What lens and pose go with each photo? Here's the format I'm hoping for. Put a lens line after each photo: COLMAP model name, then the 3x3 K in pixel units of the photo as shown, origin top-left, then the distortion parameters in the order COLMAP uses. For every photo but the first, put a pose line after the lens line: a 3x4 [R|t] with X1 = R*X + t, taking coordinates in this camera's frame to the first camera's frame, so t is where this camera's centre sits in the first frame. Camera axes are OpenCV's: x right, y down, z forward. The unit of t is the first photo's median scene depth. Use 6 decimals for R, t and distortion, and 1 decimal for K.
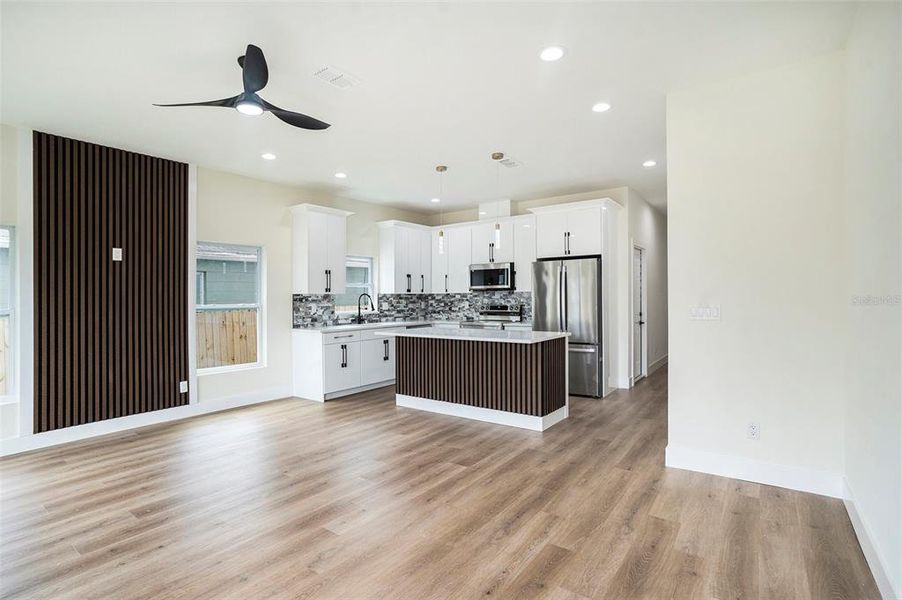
lens RADIAL K [[440.1, 0, 447.1], [0, 440.1, 295.9], [0, 0, 1]] dist [-0.005731, -0.000339]
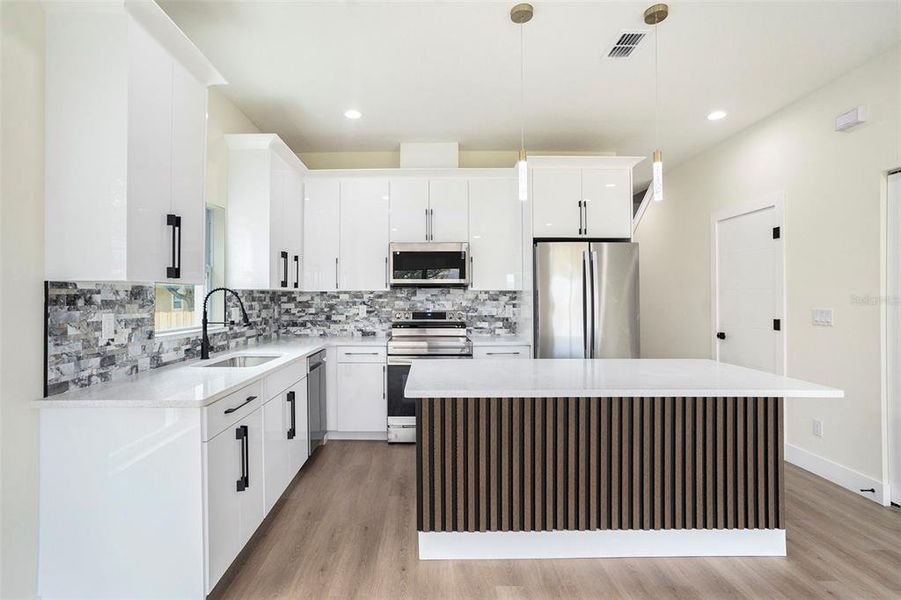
lens RADIAL K [[444.5, 0, 417.3], [0, 444.5, 301.8], [0, 0, 1]] dist [0.014367, 0.000199]
pose [[0.796291, 0.003977, 0.604901, -0.284624], [-0.007146, 0.999970, 0.002832, 0.006235], [-0.604872, -0.006578, 0.796296, 0.519748]]
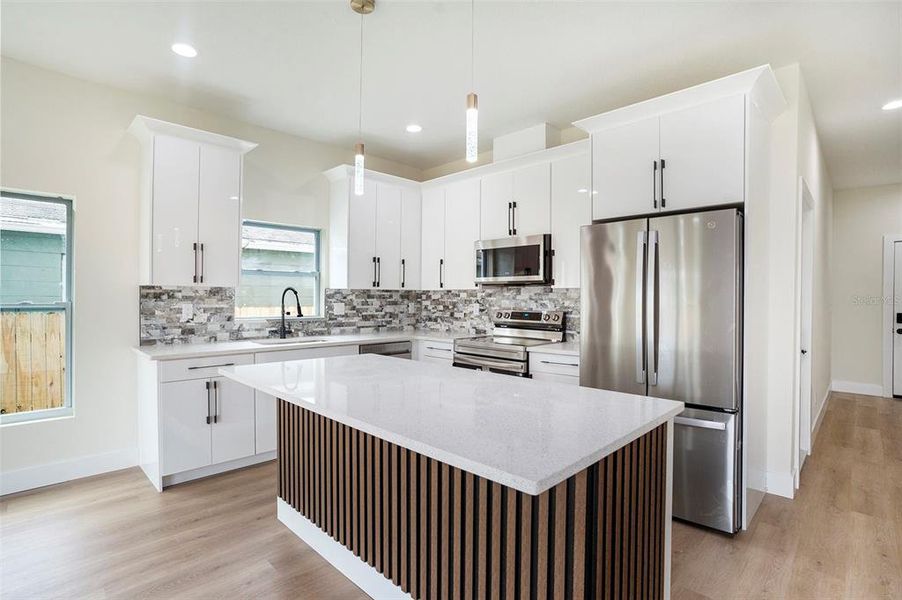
lens RADIAL K [[440.1, 0, 447.1], [0, 440.1, 295.9], [0, 0, 1]] dist [-0.005731, -0.000339]
pose [[0.989385, 0.016054, -0.144427, 0.100911], [-0.016002, 0.999871, 0.001526, 0.001788], [0.144433, 0.000801, 0.989514, 0.427991]]
